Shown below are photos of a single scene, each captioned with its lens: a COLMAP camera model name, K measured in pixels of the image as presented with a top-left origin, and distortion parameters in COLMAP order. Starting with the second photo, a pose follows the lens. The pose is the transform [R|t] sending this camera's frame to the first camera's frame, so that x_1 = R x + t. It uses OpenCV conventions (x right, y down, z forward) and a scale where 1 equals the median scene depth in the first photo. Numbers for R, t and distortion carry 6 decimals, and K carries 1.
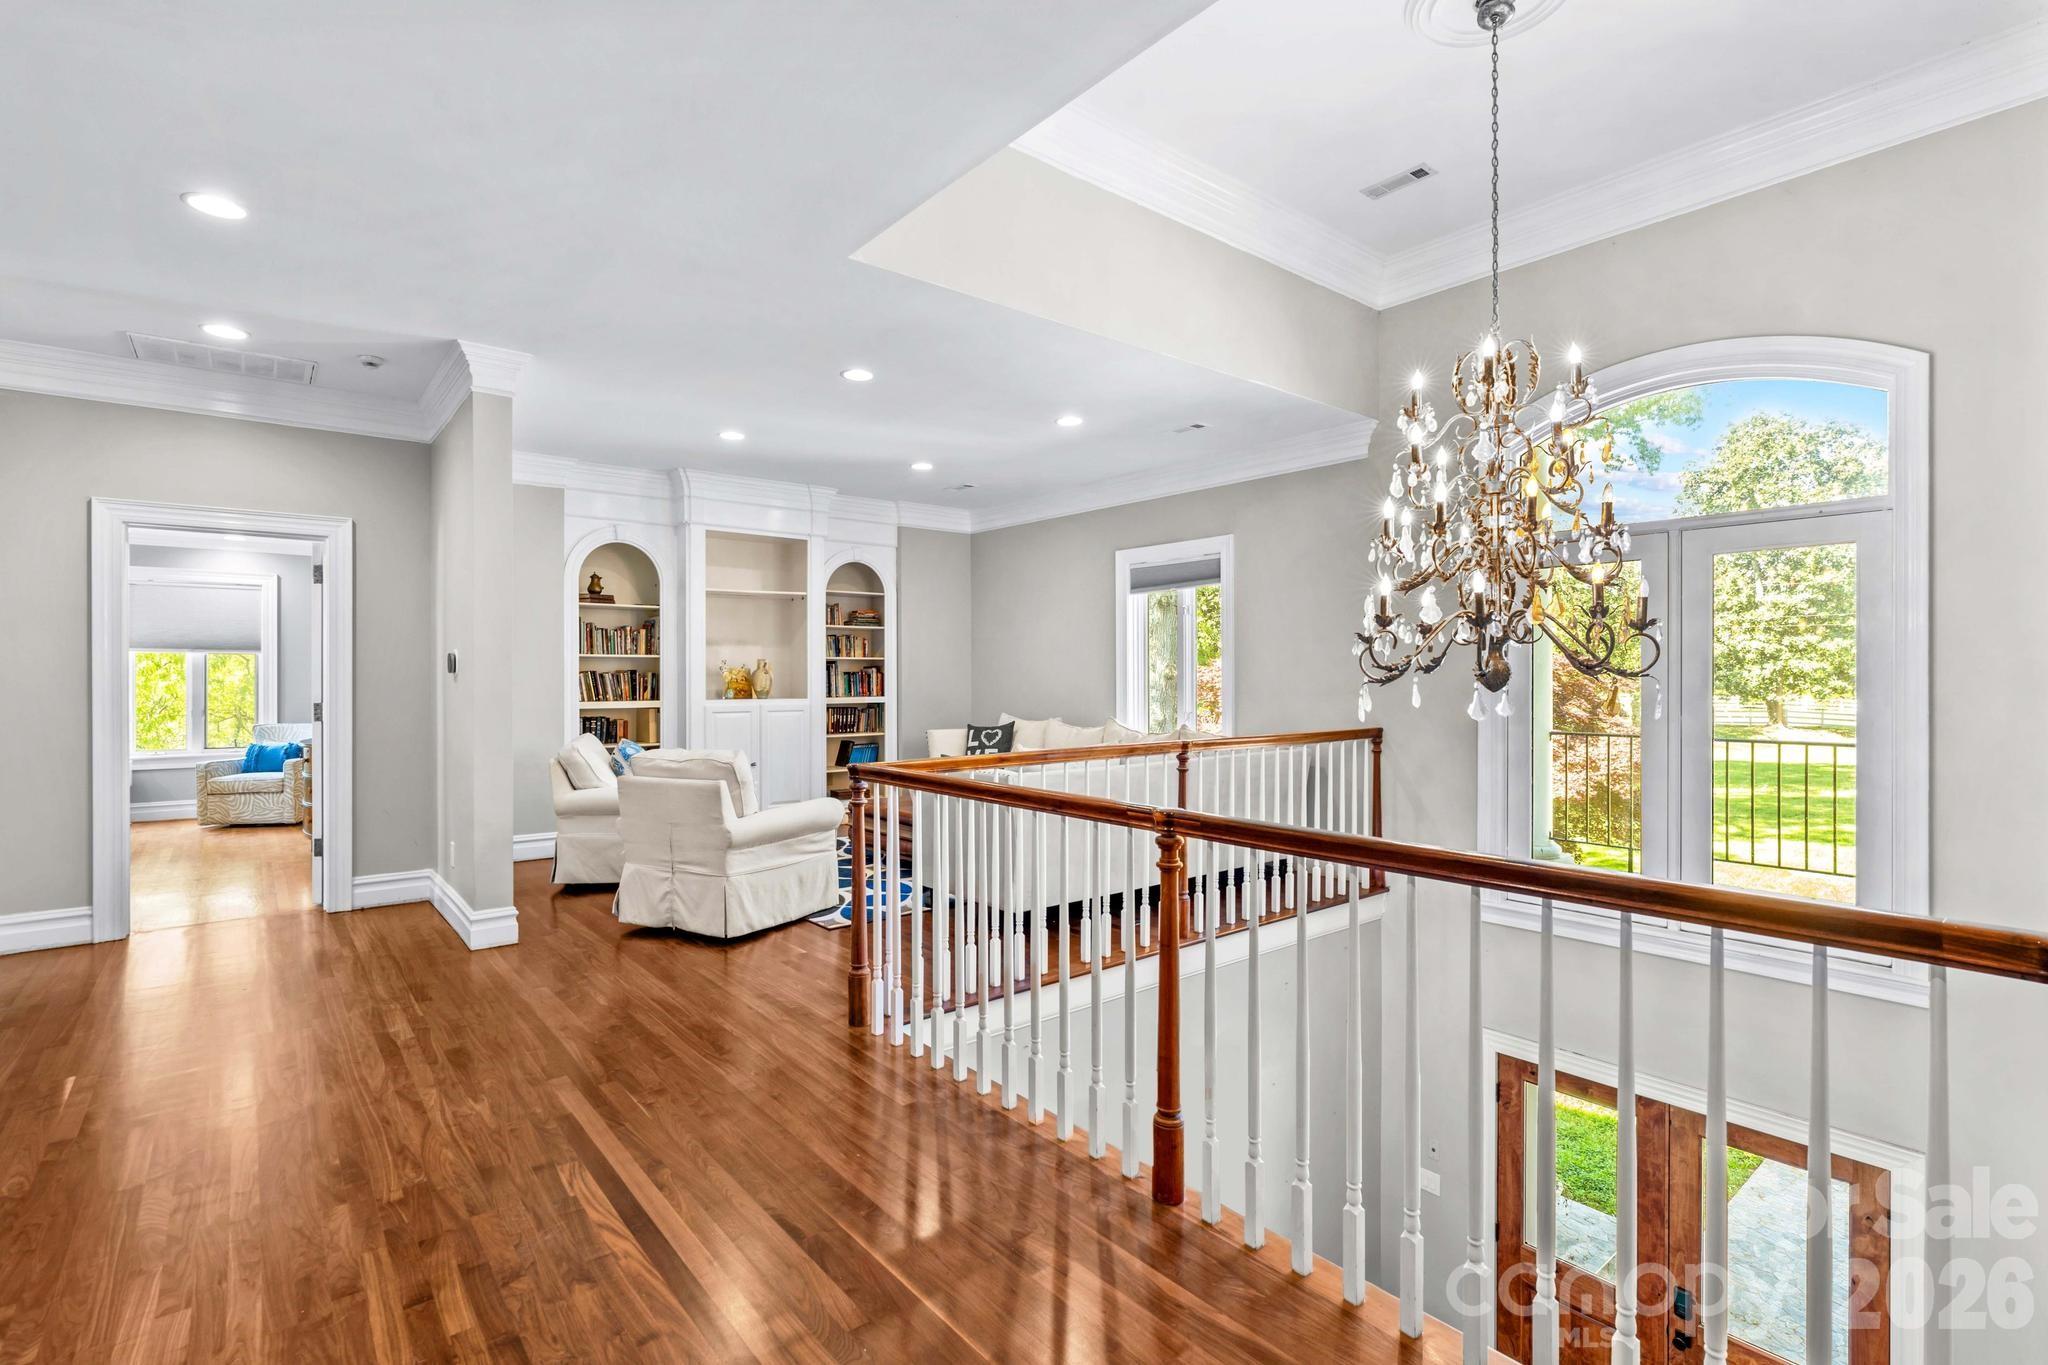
lens RADIAL K [[939.3, 0, 1019.9], [0, 939.3, 685.6], [0, 0, 1]] dist [0.011060, 0.000738]
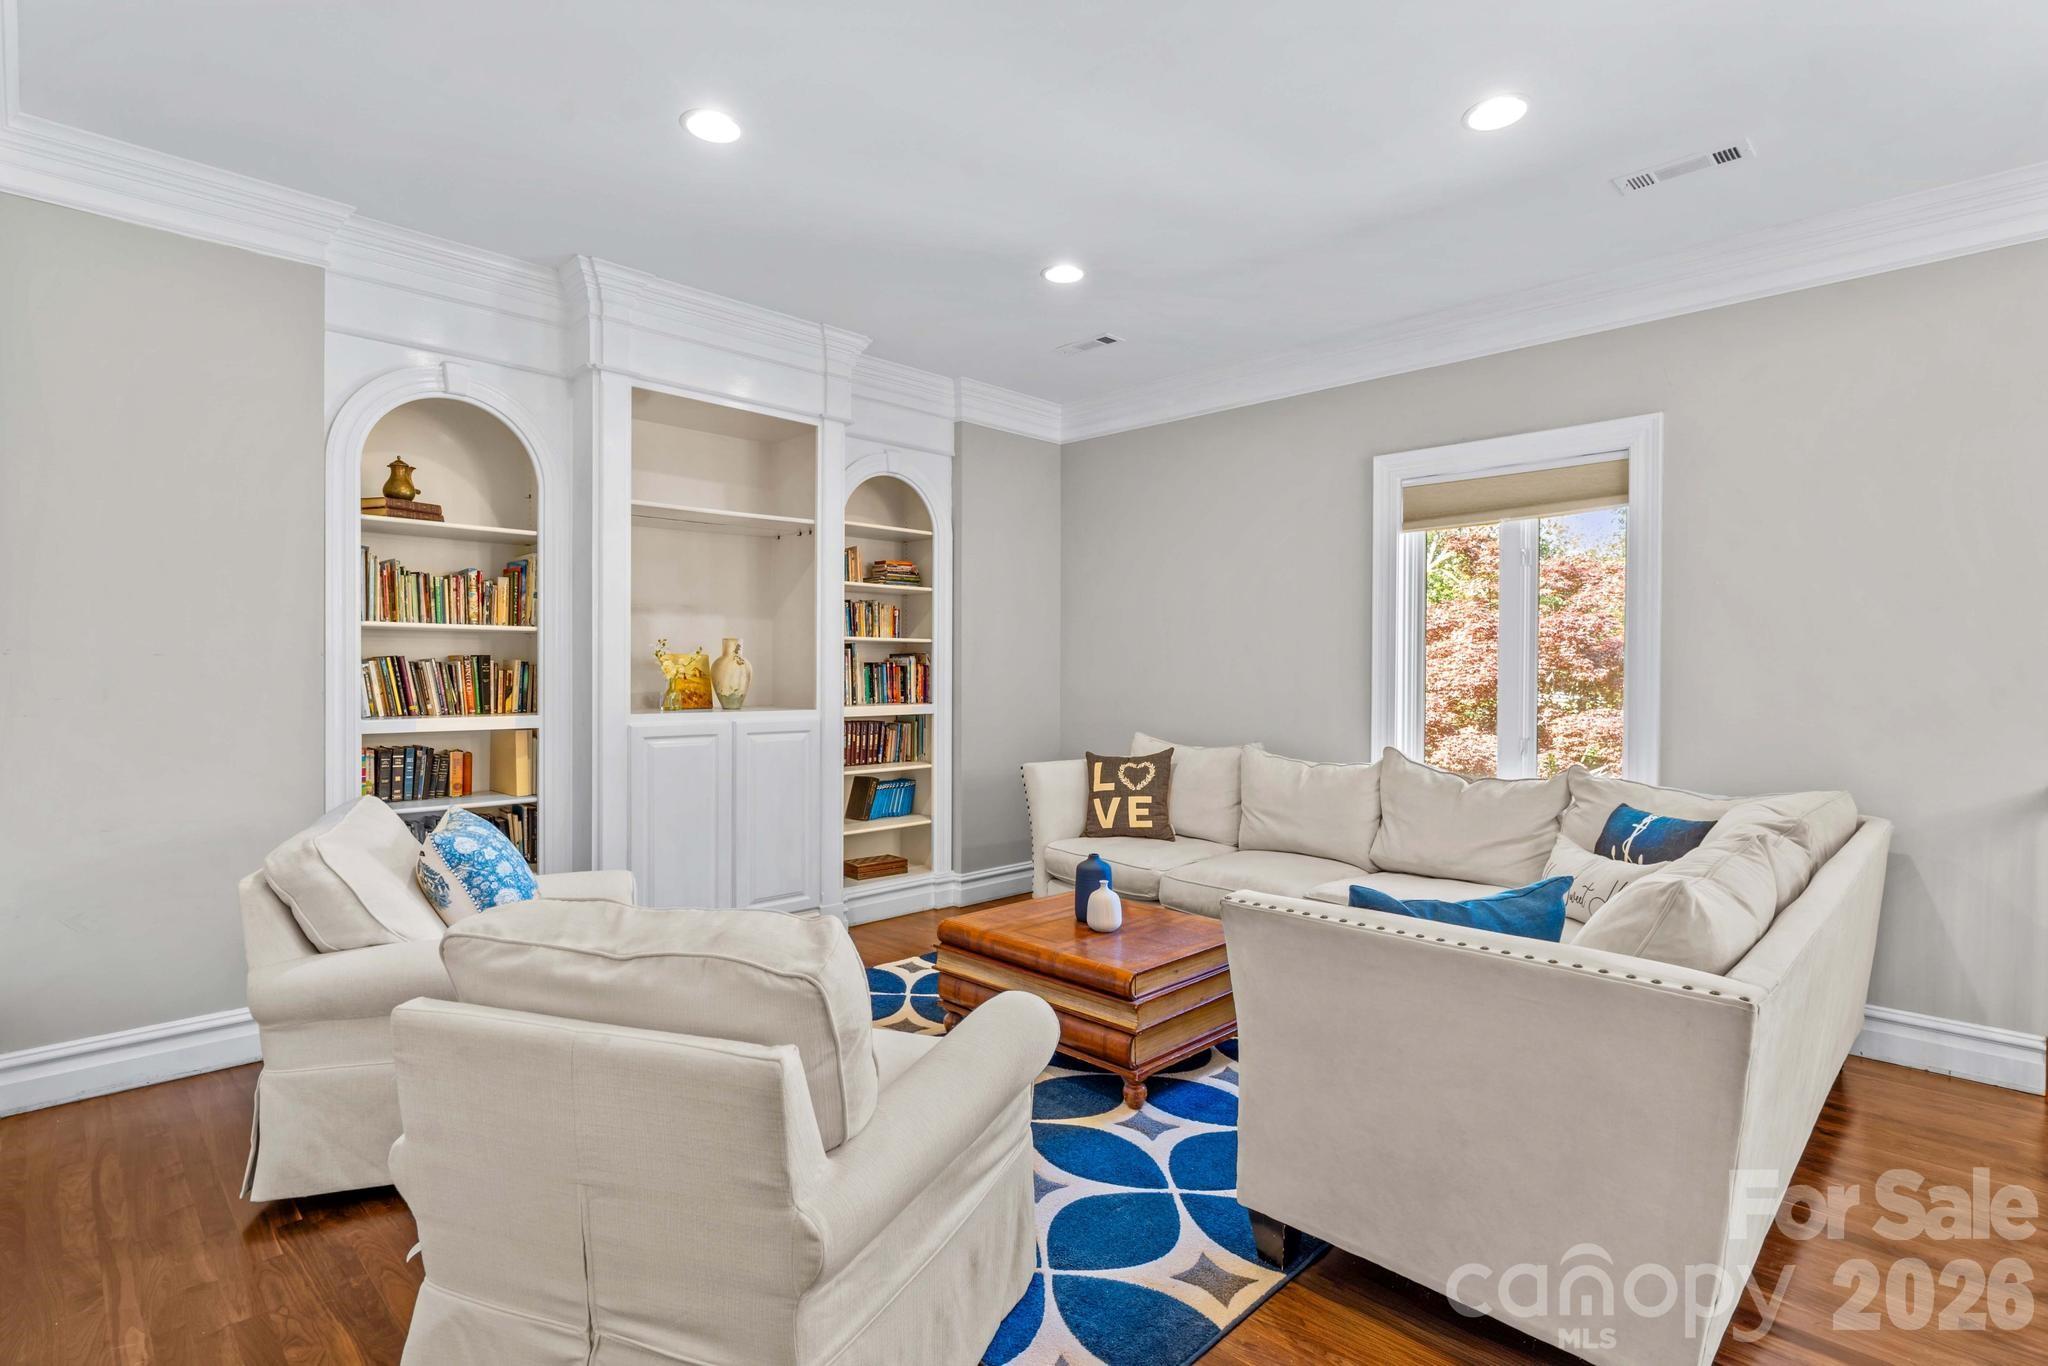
lens RADIAL K [[939.3, 0, 1032.9], [0, 939.3, 685.2], [0, 0, 1]] dist [0.011060, 0.000738]
pose [[0.992359, 0.004479, 0.123302, -0.173167], [-0.005374, 0.999962, 0.006926, -0.005345], [-0.123266, -0.007535, 0.992345, 0.443790]]
